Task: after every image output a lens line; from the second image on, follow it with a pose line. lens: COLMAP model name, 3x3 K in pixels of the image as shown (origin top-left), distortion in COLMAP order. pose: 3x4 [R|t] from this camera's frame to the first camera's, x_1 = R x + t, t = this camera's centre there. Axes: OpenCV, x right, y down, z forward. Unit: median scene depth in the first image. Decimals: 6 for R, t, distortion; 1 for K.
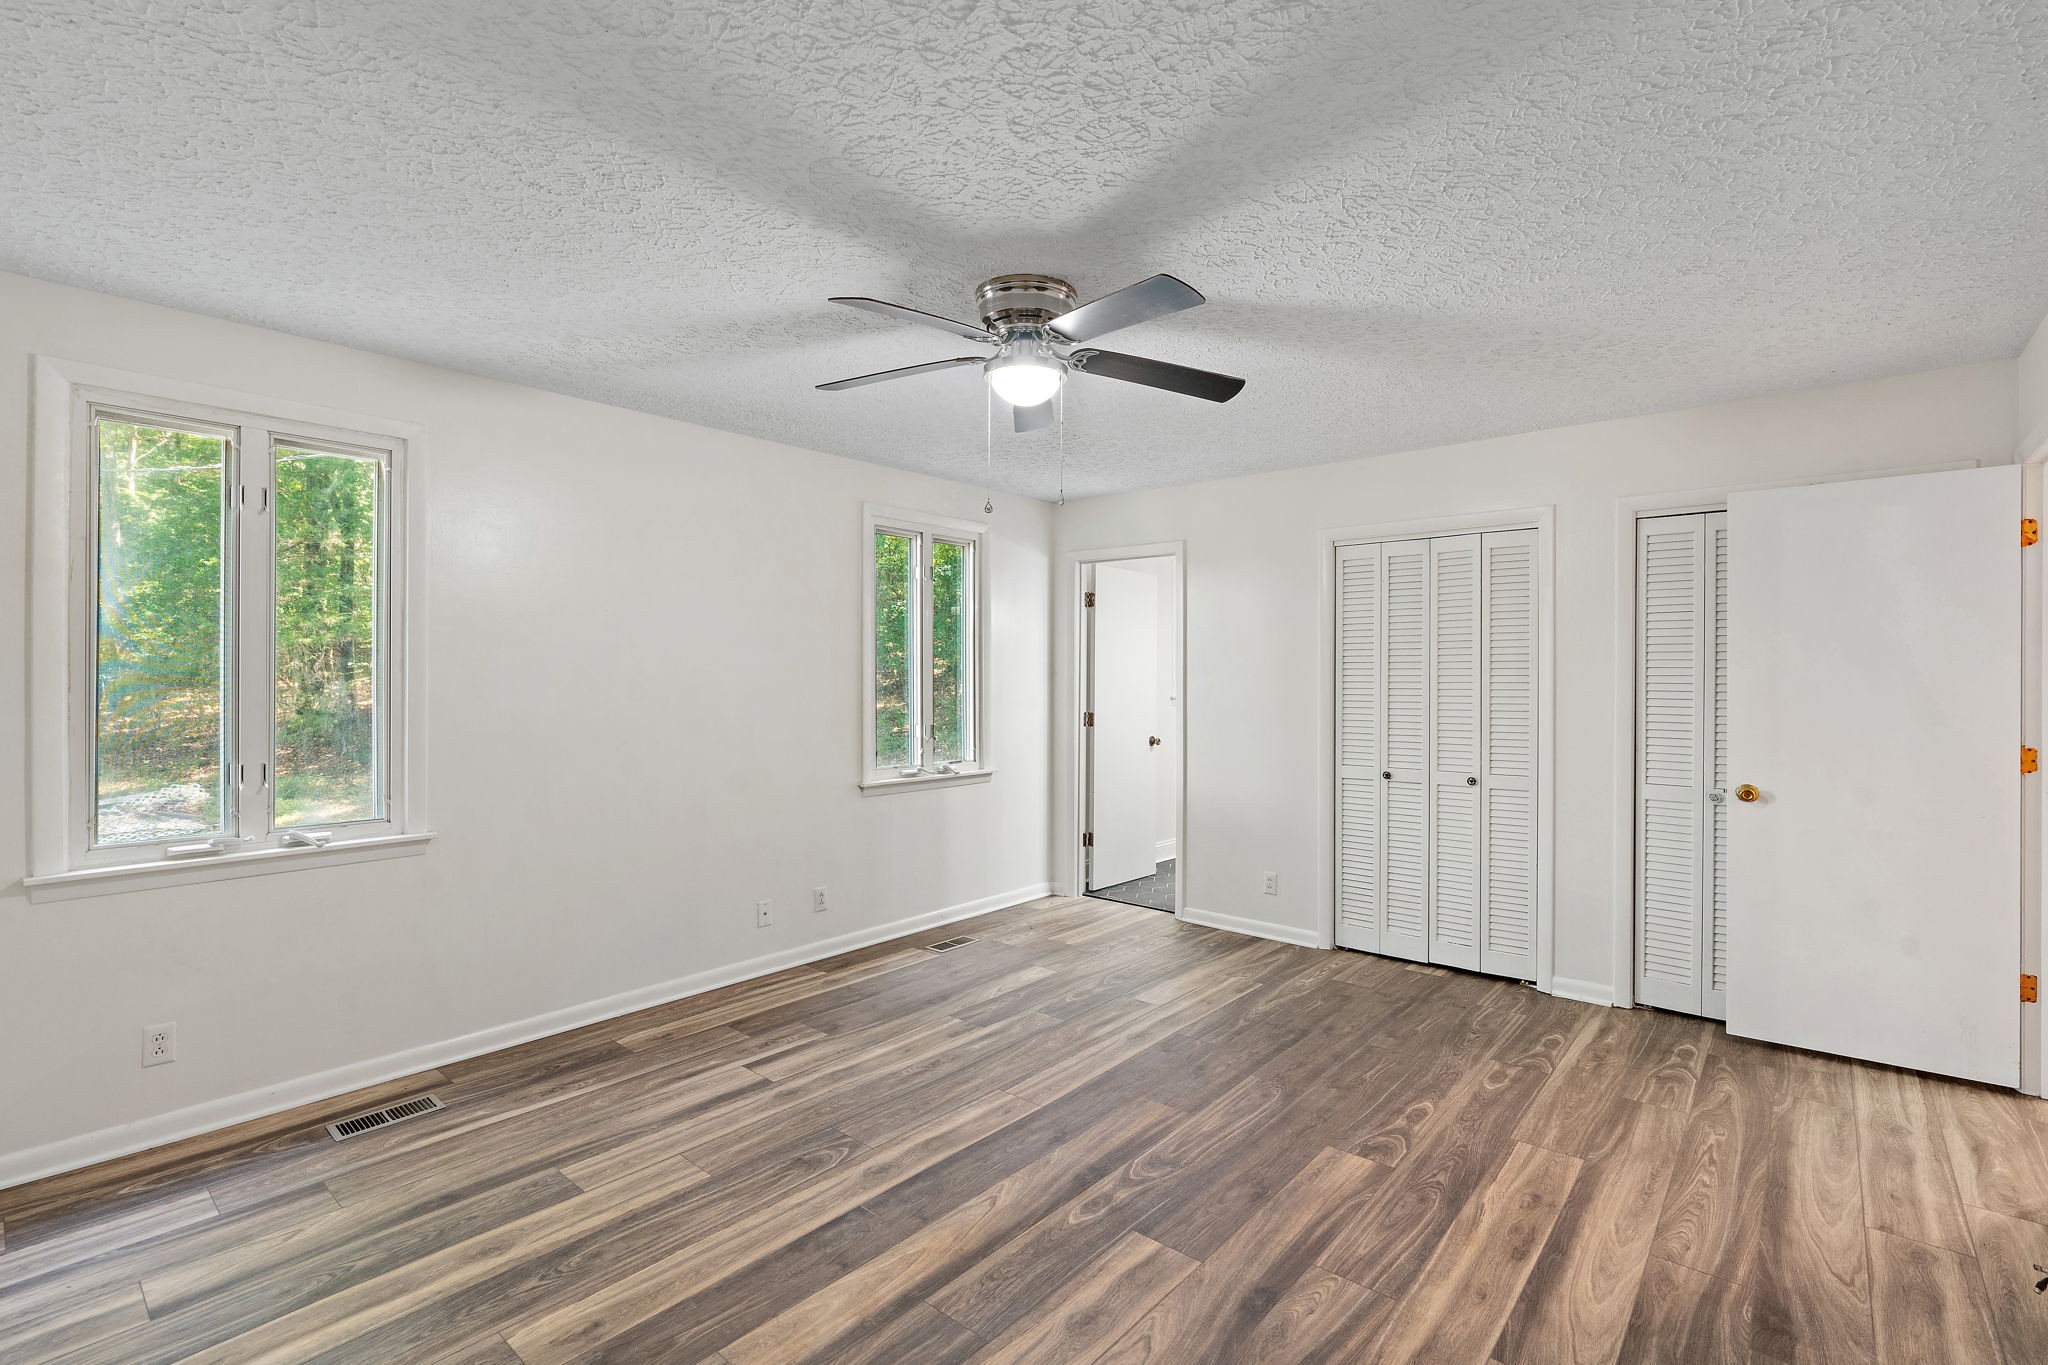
lens RADIAL K [[924.1, 0, 1034.7], [0, 924.1, 687.0], [0, 0, 1]] dist [-0.002973, 0.001385]
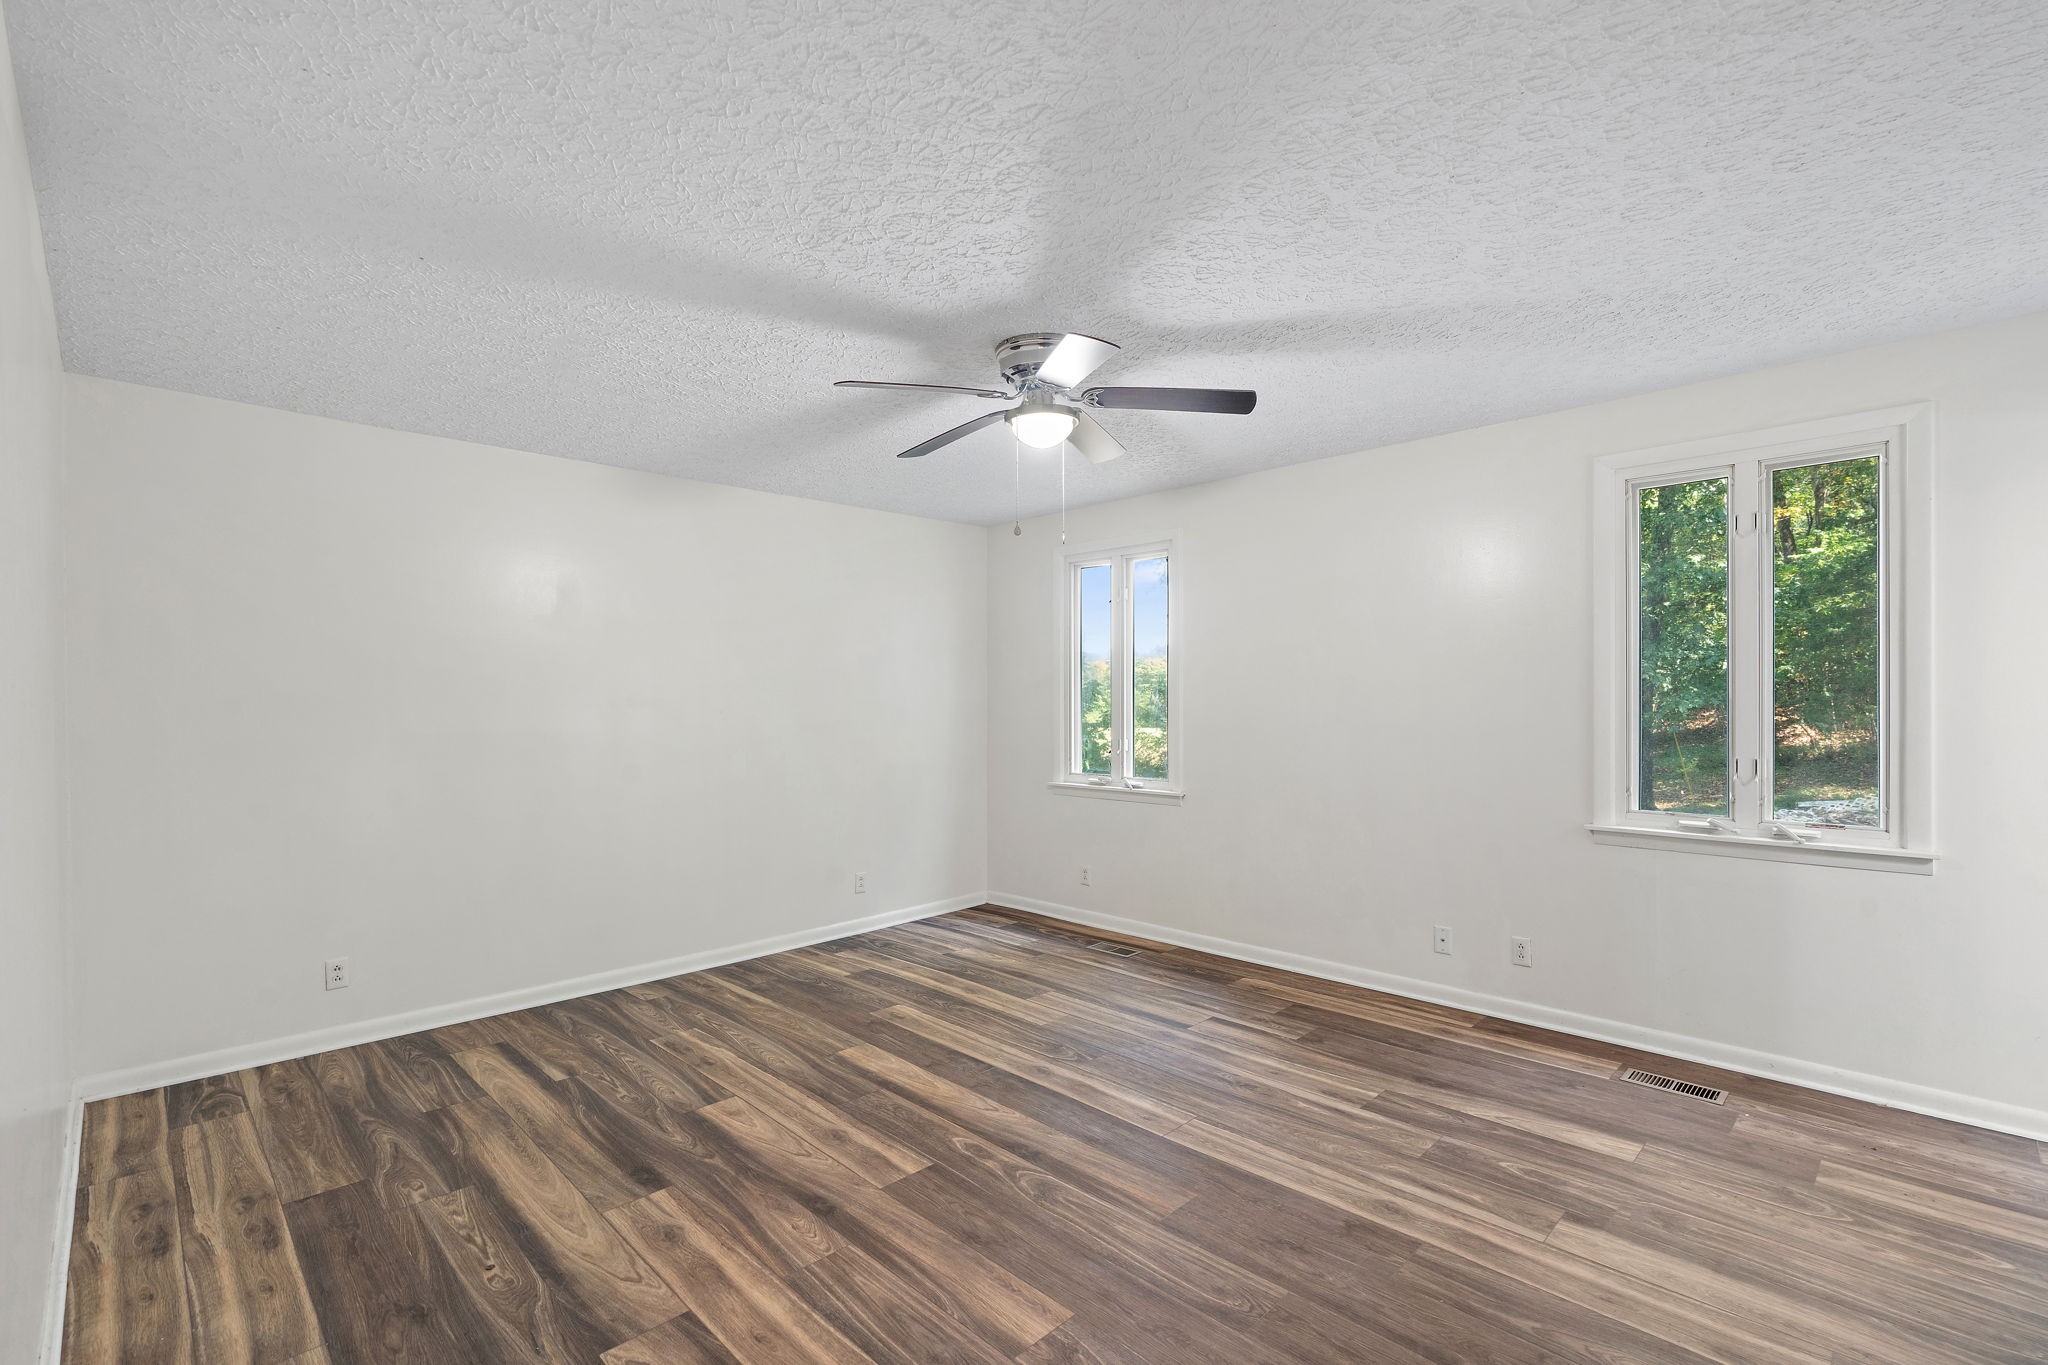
lens RADIAL K [[924.1, 0, 1023.7], [0, 924.1, 681.6], [0, 0, 1]] dist [-0.002973, 0.001385]
pose [[-0.085175, -0.017835, -0.996206, 0.957490], [-0.001906, 0.999841, -0.017737, -0.001478], [0.996364, 0.000388, -0.085195, 0.910221]]
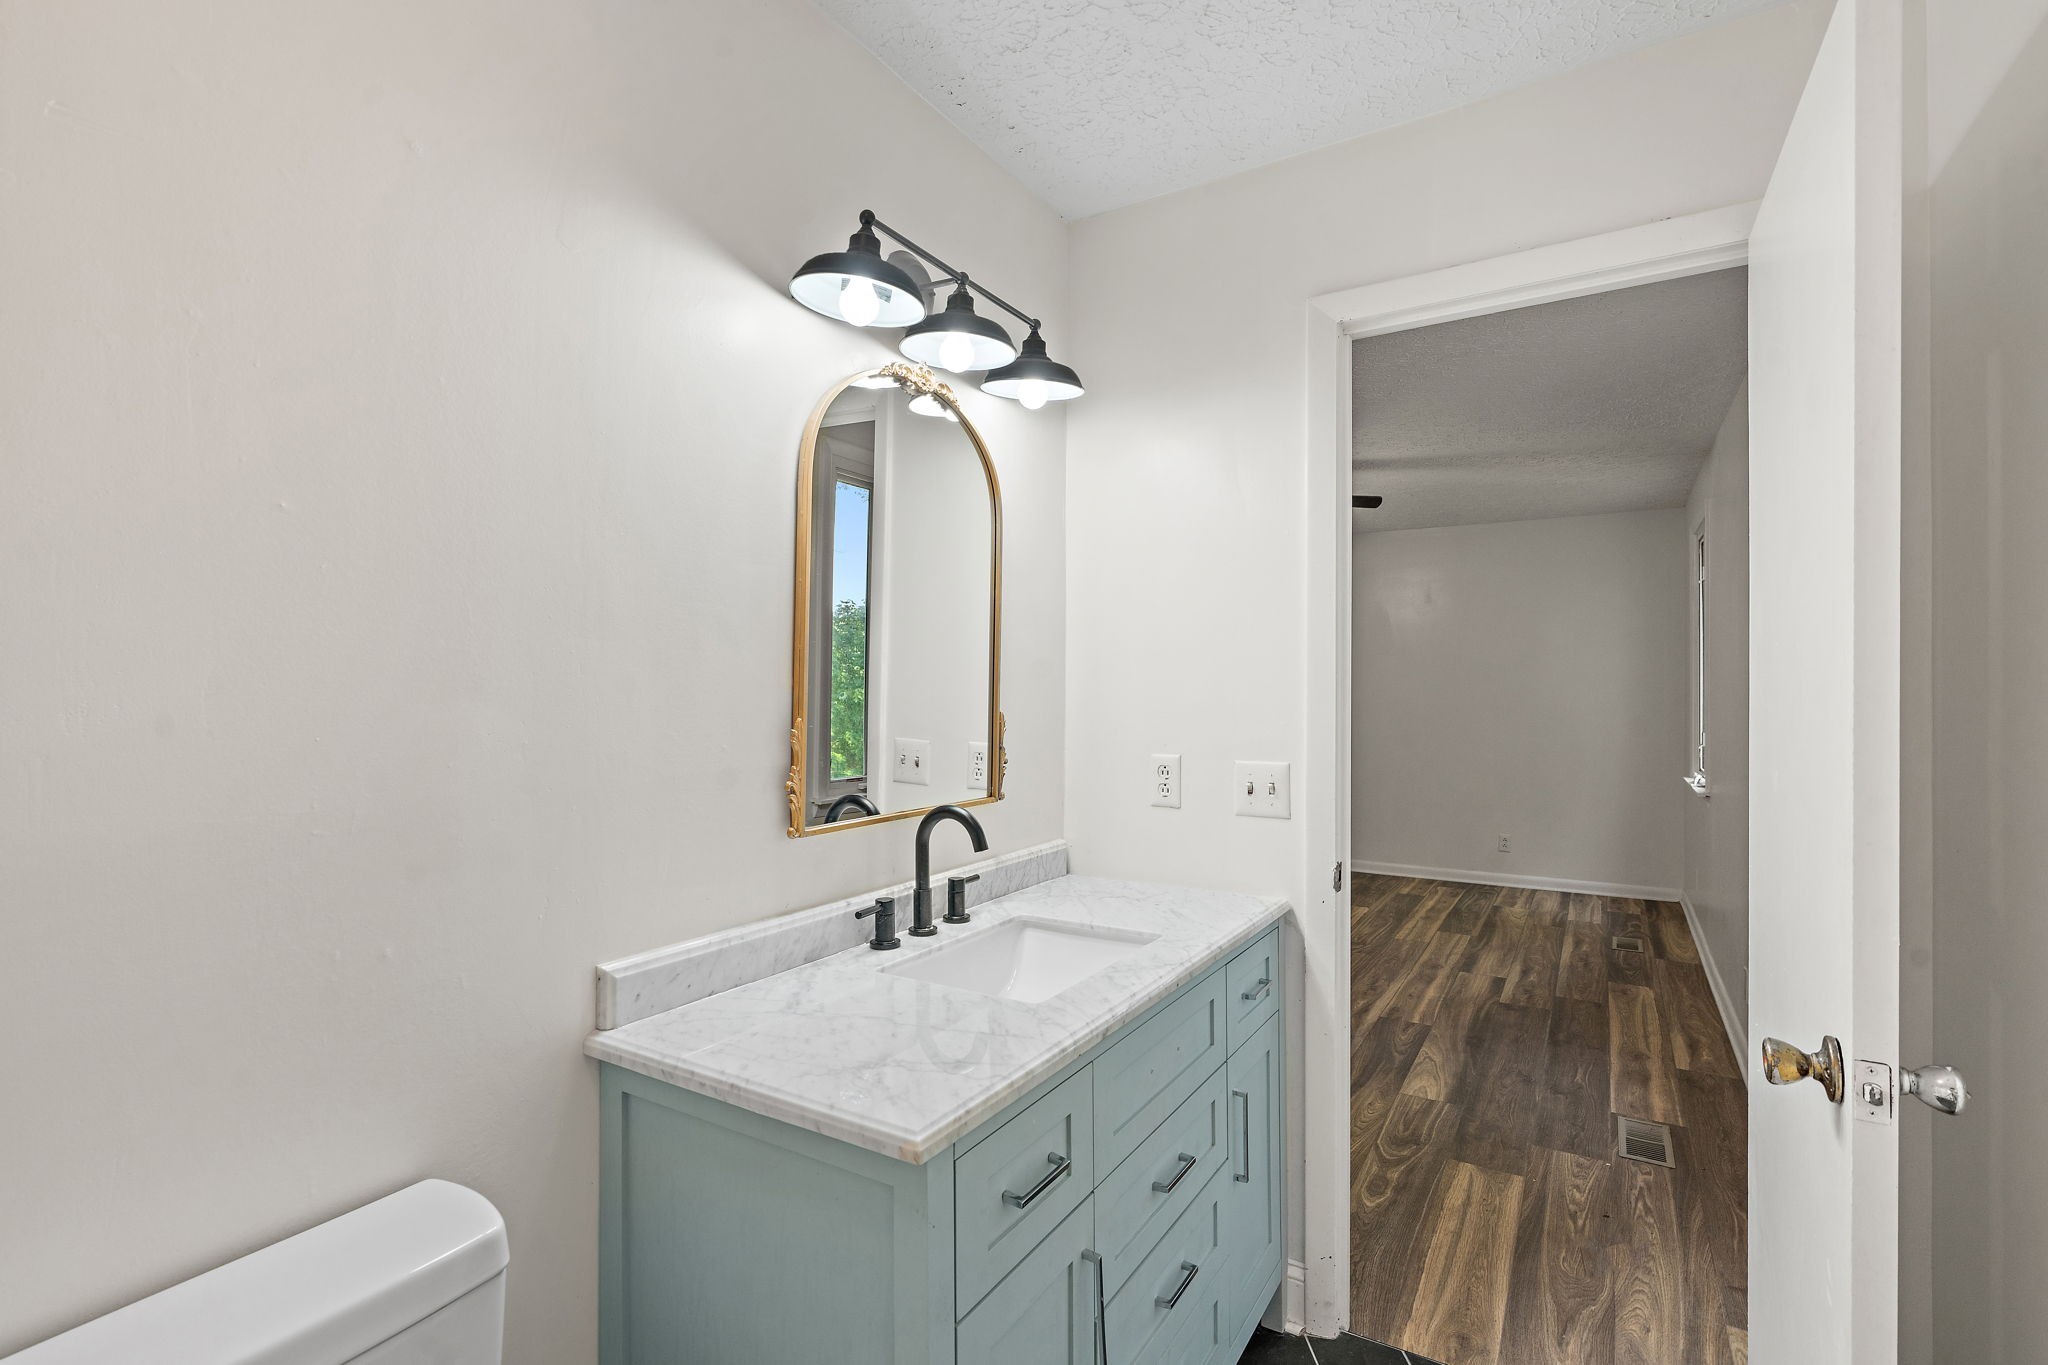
lens RADIAL K [[924.1, 0, 1010.9], [0, 924.1, 680.0], [0, 0, 1]] dist [-0.002973, 0.001385]
pose [[-0.991633, -0.001597, -0.129076, 0.585272], [-0.002039, 0.999993, 0.003292, -0.017278], [0.129069, 0.003527, -0.991629, 2.346648]]
